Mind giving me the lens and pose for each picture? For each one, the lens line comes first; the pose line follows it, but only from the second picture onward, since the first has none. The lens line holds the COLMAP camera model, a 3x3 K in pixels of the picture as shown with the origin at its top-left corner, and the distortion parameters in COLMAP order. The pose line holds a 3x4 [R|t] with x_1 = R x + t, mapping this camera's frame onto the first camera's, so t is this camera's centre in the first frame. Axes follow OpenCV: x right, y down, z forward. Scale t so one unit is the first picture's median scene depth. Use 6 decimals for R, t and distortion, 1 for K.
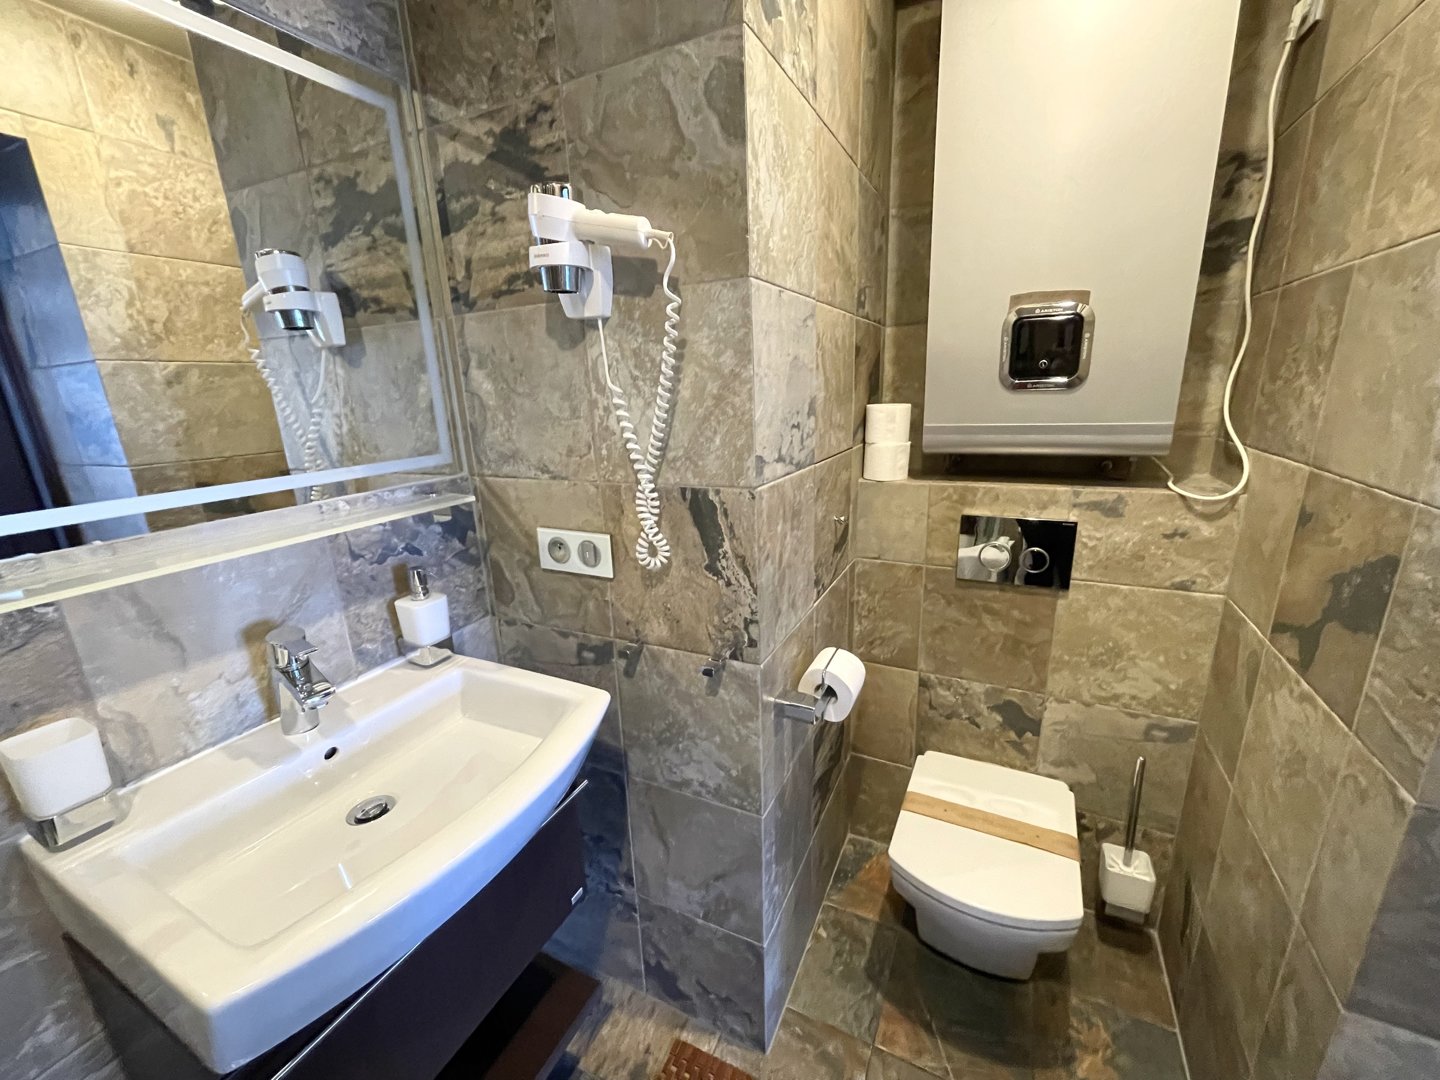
lens RADIAL K [[577.7, 0, 721.8], [0, 577.7, 540.0], [0, 0, 1]] dist [-0.003622, 0.000173]
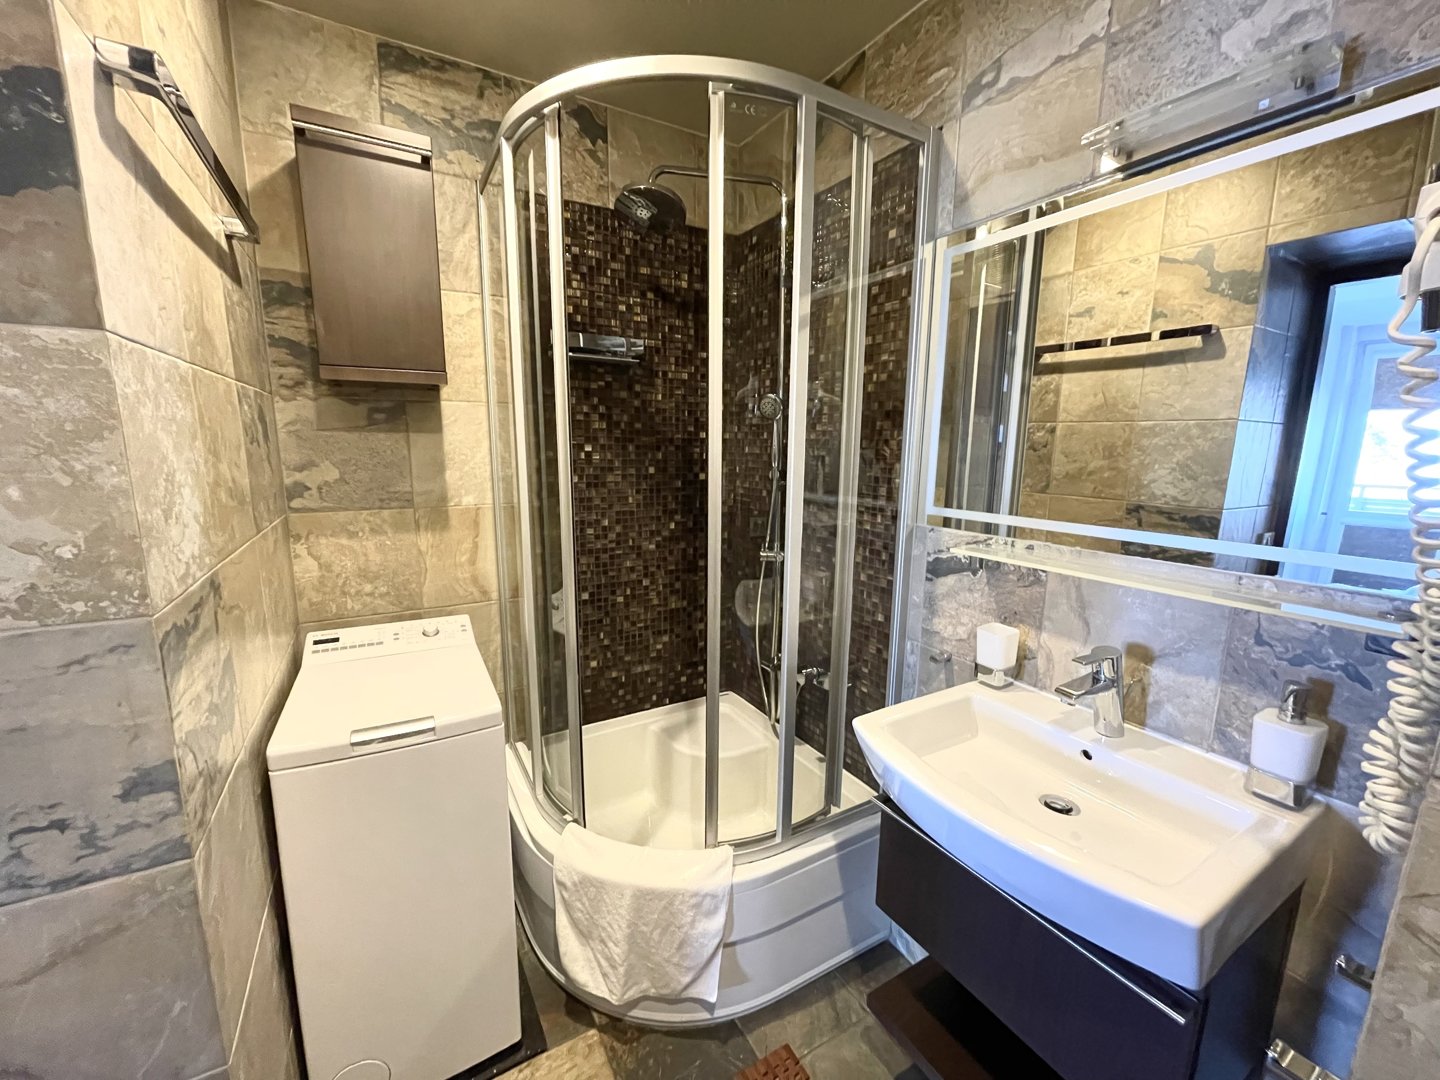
lens RADIAL K [[577.7, 0, 719.3], [0, 577.7, 544.7], [0, 0, 1]] dist [-0.003622, 0.000173]
pose [[-0.549754, 0.168535, -0.818148, 0.653485], [-0.213685, 0.918472, 0.332787, -0.268811], [0.807533, 0.357777, -0.468921, 0.772246]]
